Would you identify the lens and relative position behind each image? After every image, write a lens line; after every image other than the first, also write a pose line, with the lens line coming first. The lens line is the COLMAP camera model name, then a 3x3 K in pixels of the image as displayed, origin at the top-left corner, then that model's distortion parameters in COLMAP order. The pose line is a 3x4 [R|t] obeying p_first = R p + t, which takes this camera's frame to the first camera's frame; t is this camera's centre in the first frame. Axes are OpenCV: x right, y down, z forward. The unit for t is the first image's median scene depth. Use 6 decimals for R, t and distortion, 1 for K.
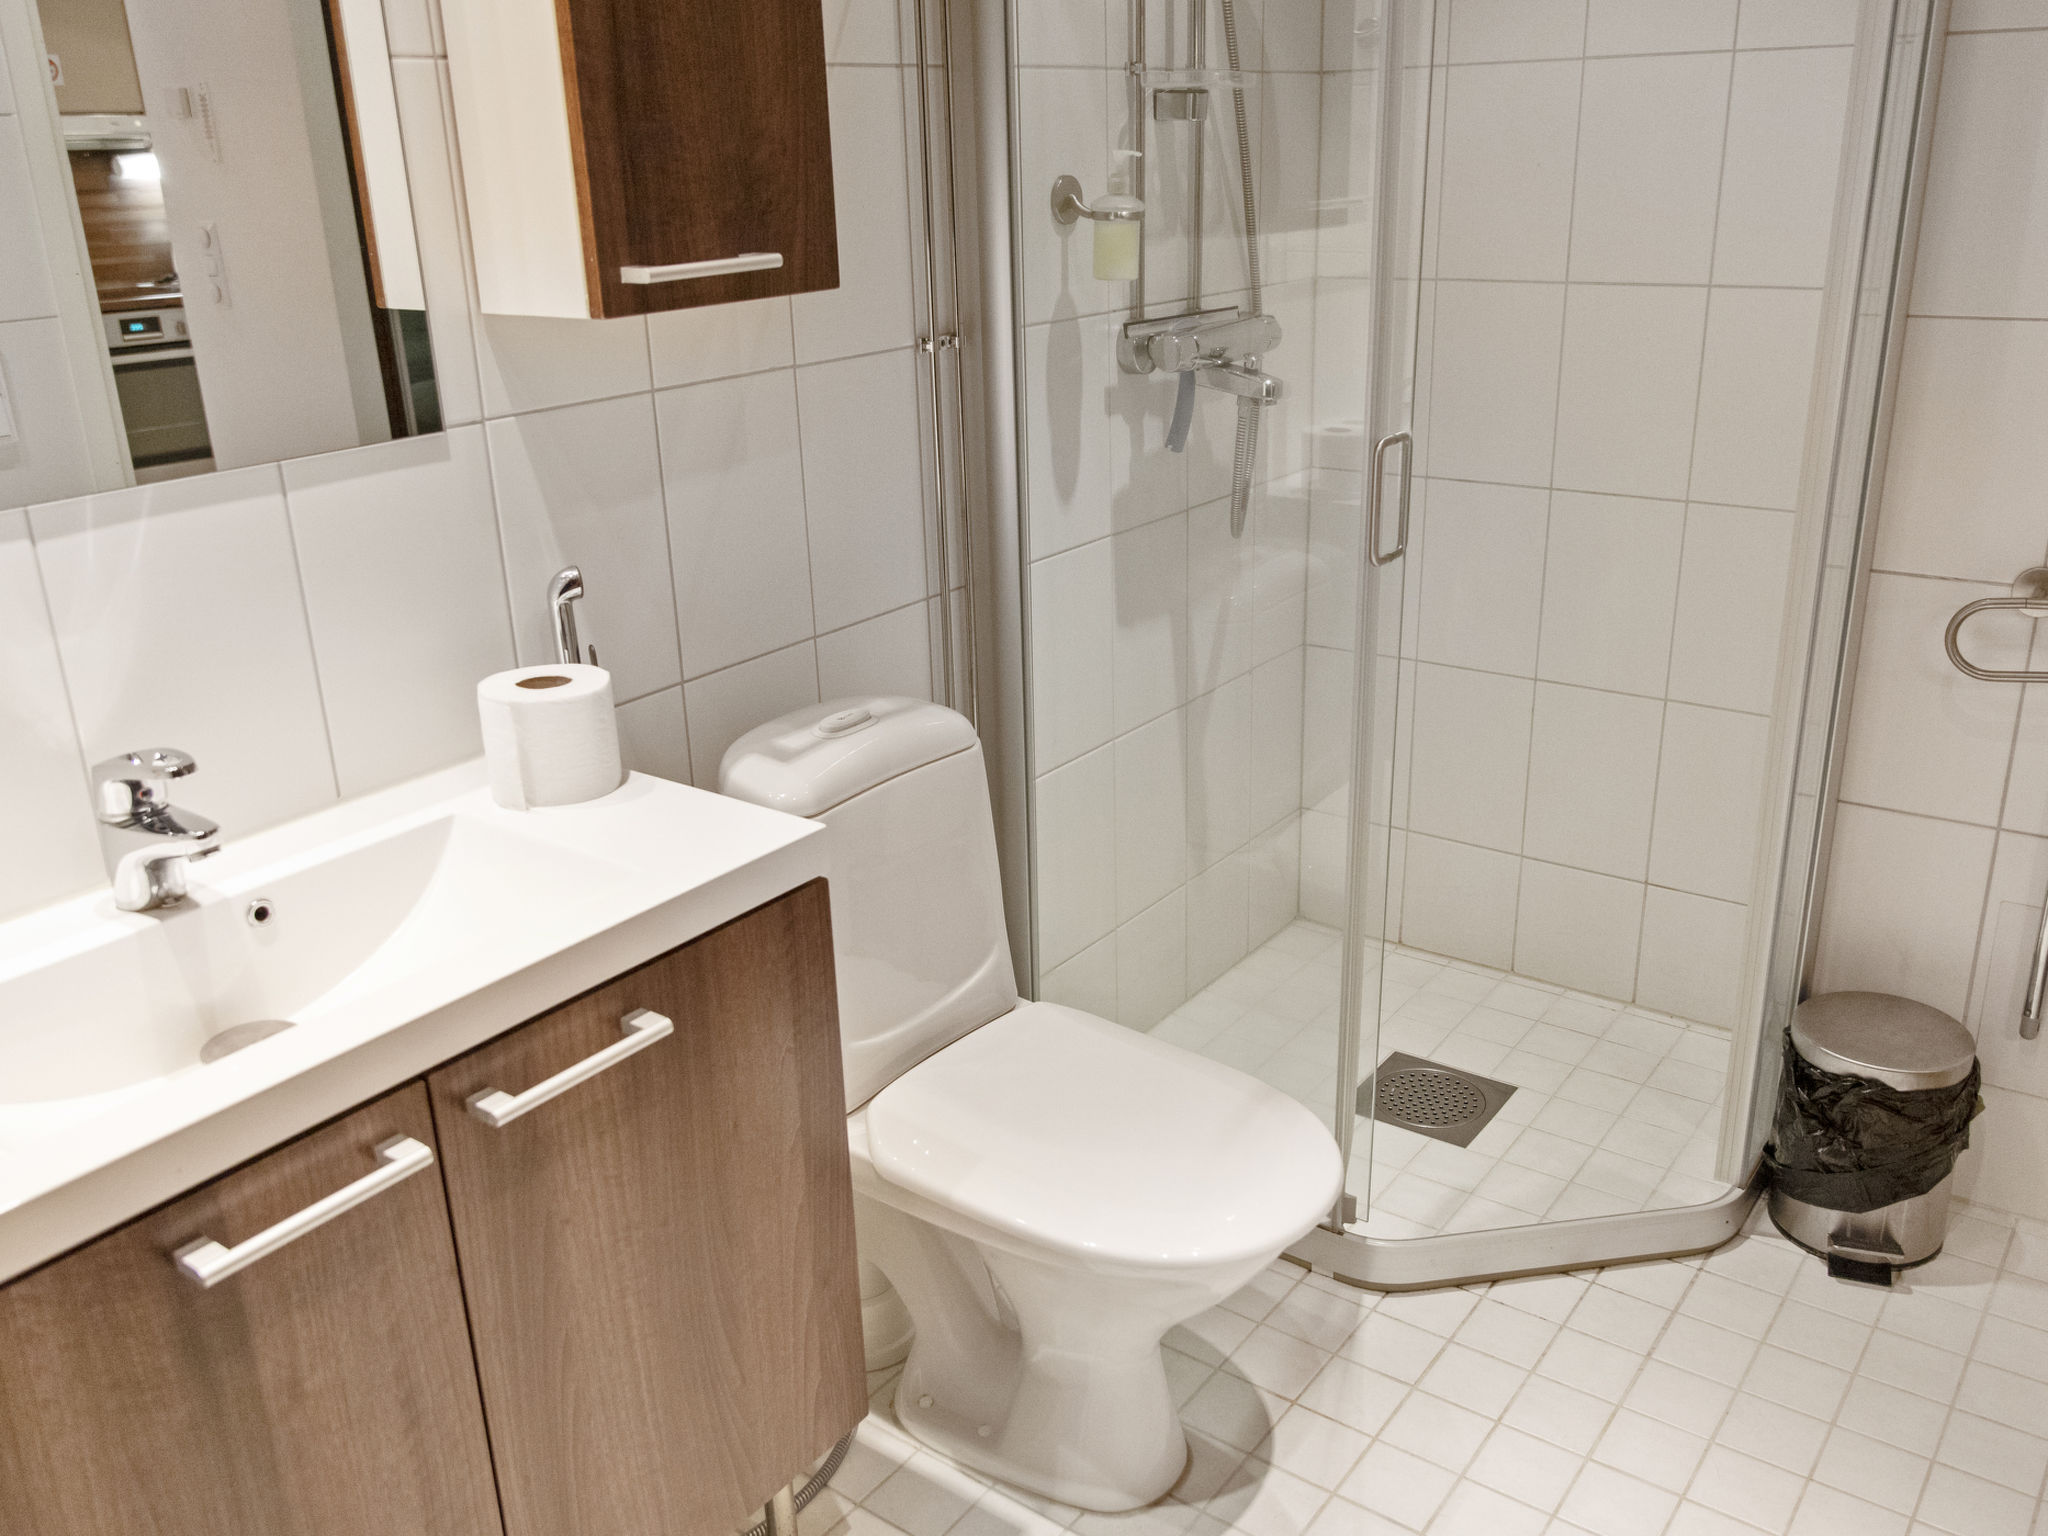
lens RADIAL K [[1743.0, 0, 1024.0], [0, 1743.0, 768.0], [0, 0, 1]] dist [0.003657, -0.015433]
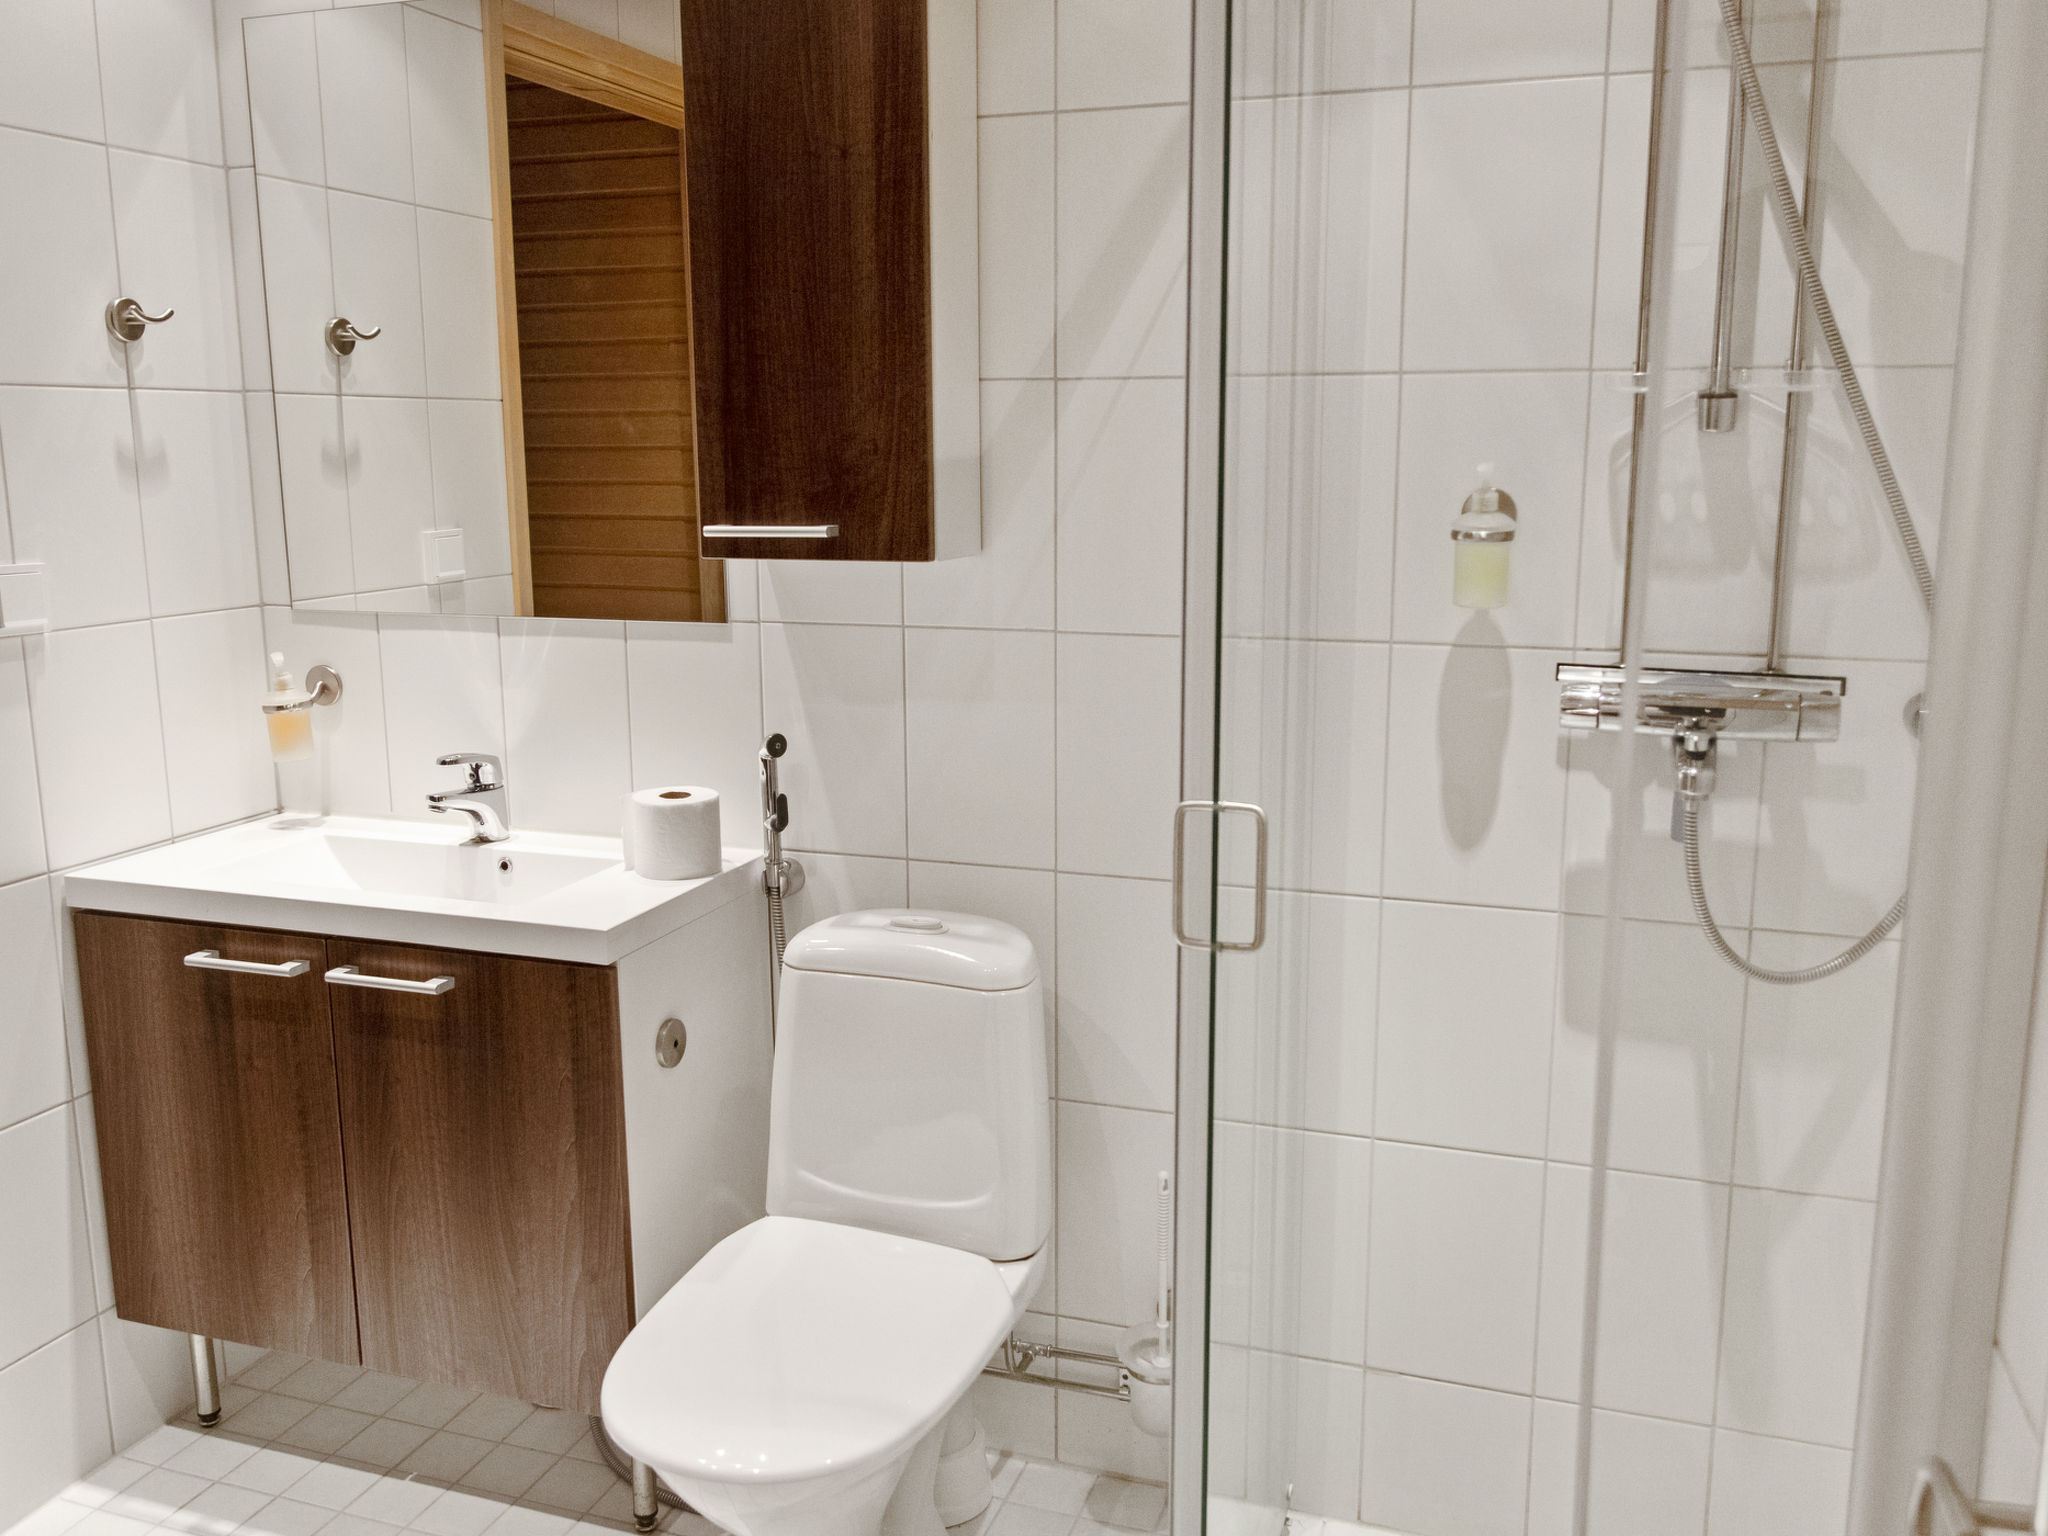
lens RADIAL K [[1743.0, 0, 1024.0], [0, 1743.0, 768.0], [0, 0, 1]] dist [0.003657, -0.015433]
pose [[0.298292, 0.205261, -0.932142, 1.155777], [-0.331751, 0.938010, 0.100390, -0.311358], [0.894965, 0.279294, 0.347897, 0.746988]]
